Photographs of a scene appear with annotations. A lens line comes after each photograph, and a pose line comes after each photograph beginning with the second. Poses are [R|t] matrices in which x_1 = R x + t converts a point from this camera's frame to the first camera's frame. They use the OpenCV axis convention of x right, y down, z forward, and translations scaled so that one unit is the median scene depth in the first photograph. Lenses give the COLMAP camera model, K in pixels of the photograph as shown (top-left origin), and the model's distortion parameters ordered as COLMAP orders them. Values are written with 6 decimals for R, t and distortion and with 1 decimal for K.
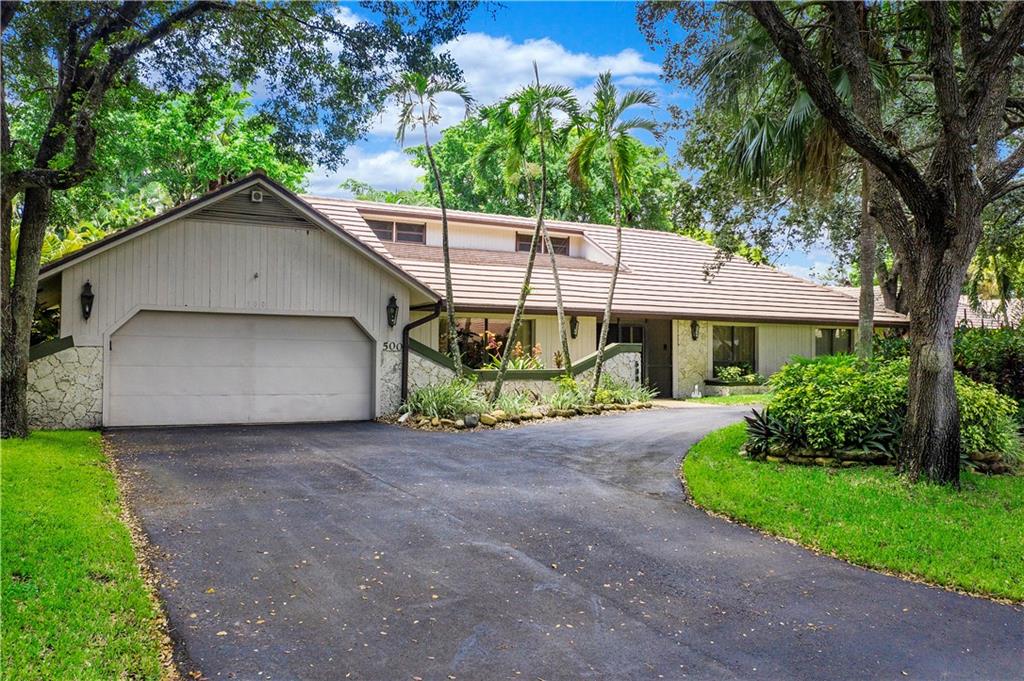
lens RADIAL K [[818.5, 0, 512.2], [0, 818.5, 342.4], [0, 0, 1]] dist [-0.019989, 0.003414]
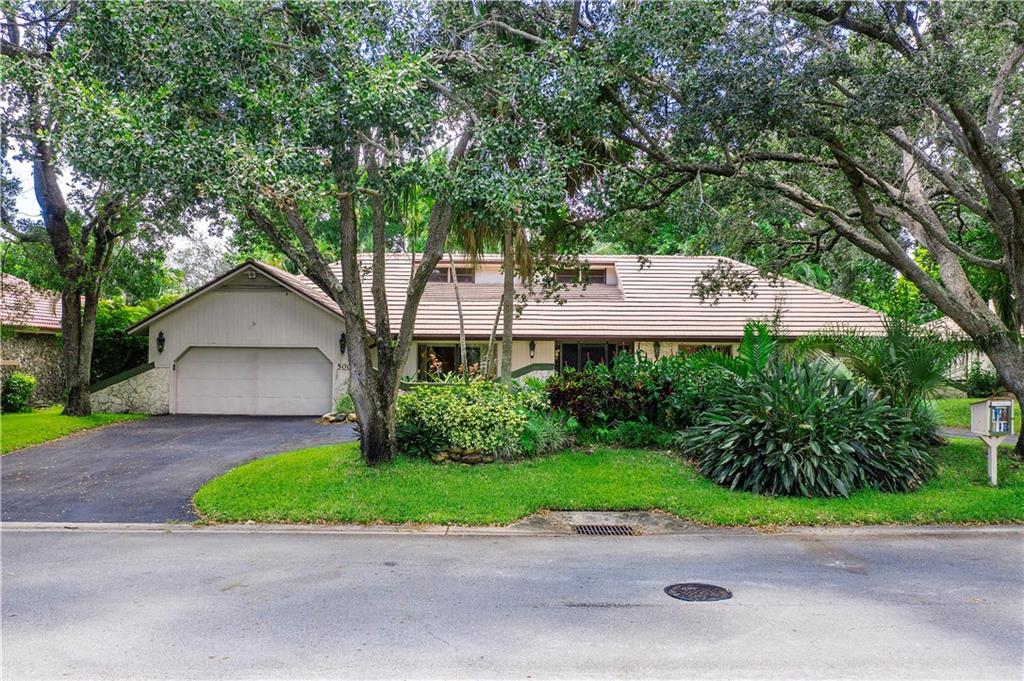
lens RADIAL K [[818.5, 0, 511.8], [0, 818.5, 341.4], [0, 0, 1]] dist [-0.019989, 0.003414]
pose [[0.867968, -0.009390, -0.496531, 0.975923], [0.008229, 0.999956, -0.004525, -0.036676], [0.496552, -0.000159, 0.868007, -0.155886]]
